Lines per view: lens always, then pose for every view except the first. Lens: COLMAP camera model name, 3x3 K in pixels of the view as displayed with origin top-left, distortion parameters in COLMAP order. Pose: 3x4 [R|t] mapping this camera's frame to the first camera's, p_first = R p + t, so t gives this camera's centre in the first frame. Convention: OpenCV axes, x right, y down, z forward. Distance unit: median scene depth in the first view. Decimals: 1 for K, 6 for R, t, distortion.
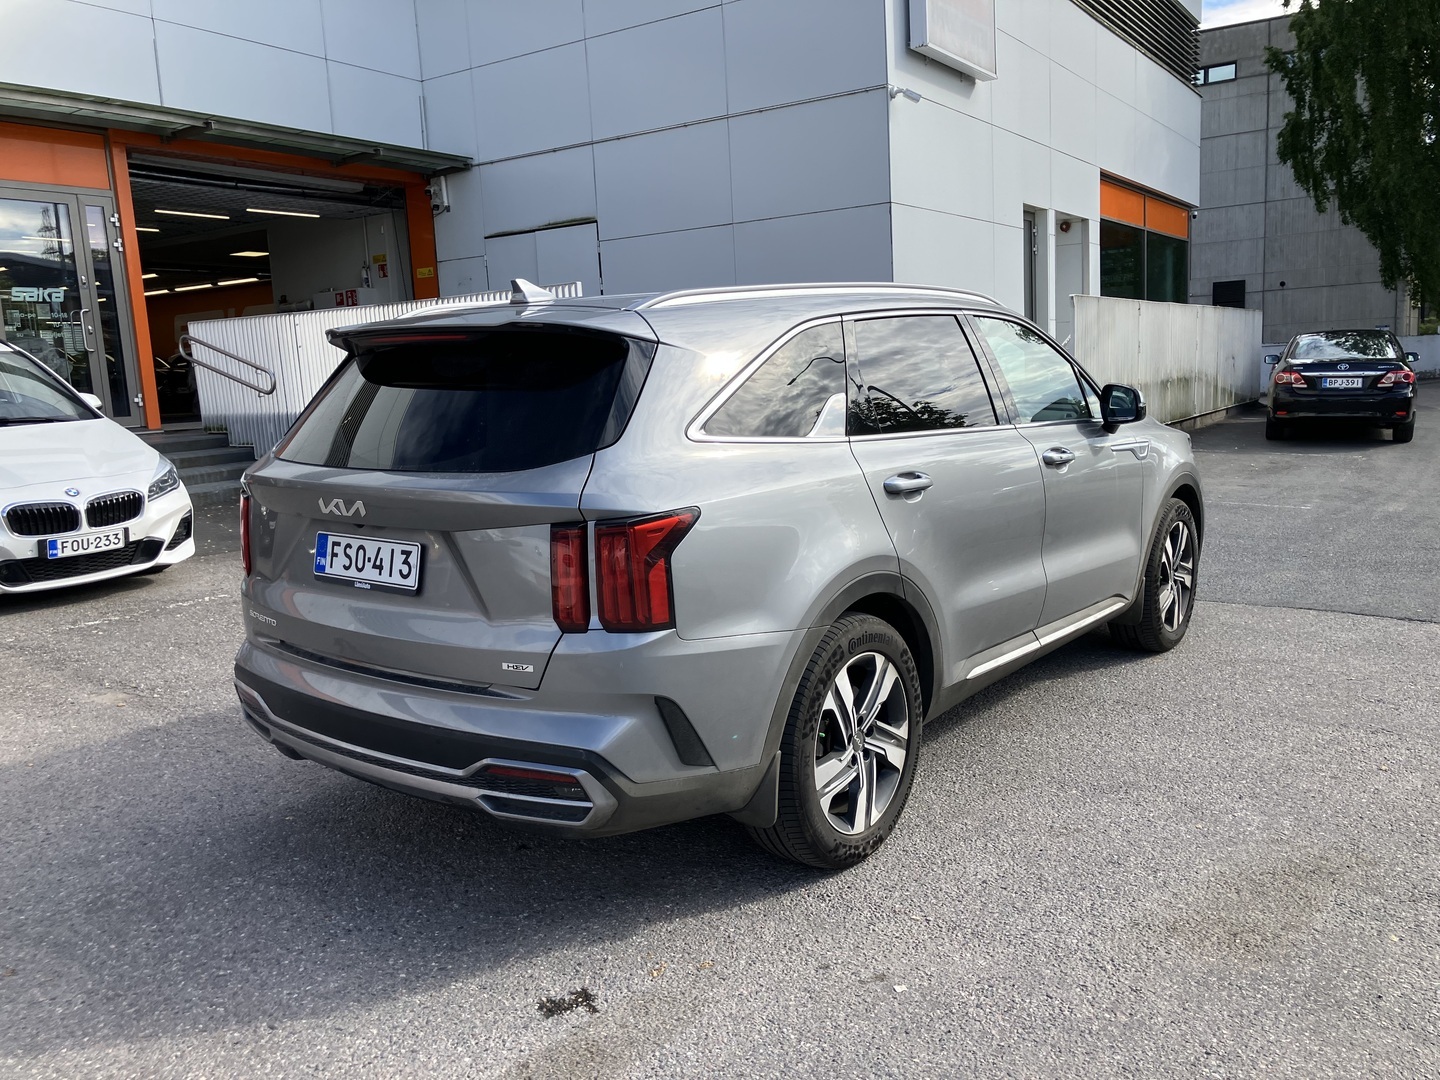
lens RADIAL K [[1203.7, 0, 724.2], [0, 1203.7, 541.7], [0, 0, 1]] dist [-0.003928, -0.002386]
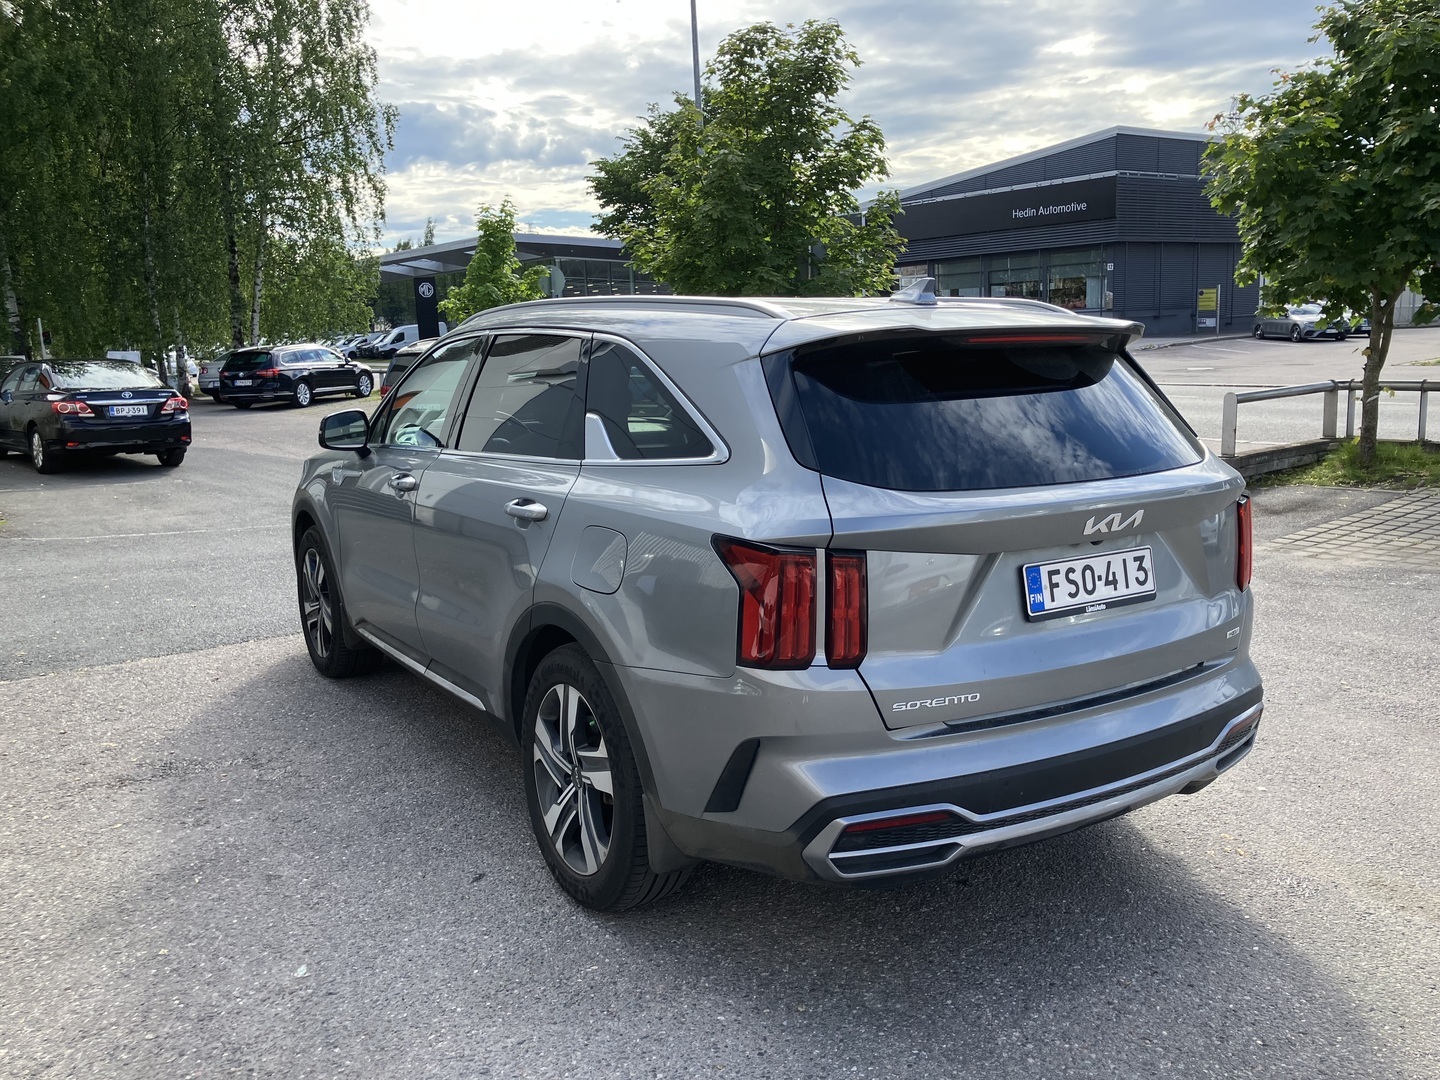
lens RADIAL K [[1203.7, 0, 724.2], [0, 1203.7, 541.7], [0, 0, 1]] dist [-0.003928, -0.002386]
pose [[0.323281, -0.126823, 0.937766, -1.220887], [0.153788, 0.984846, 0.080173, -0.127326], [-0.933723, 0.118299, 0.337886, 0.936122]]
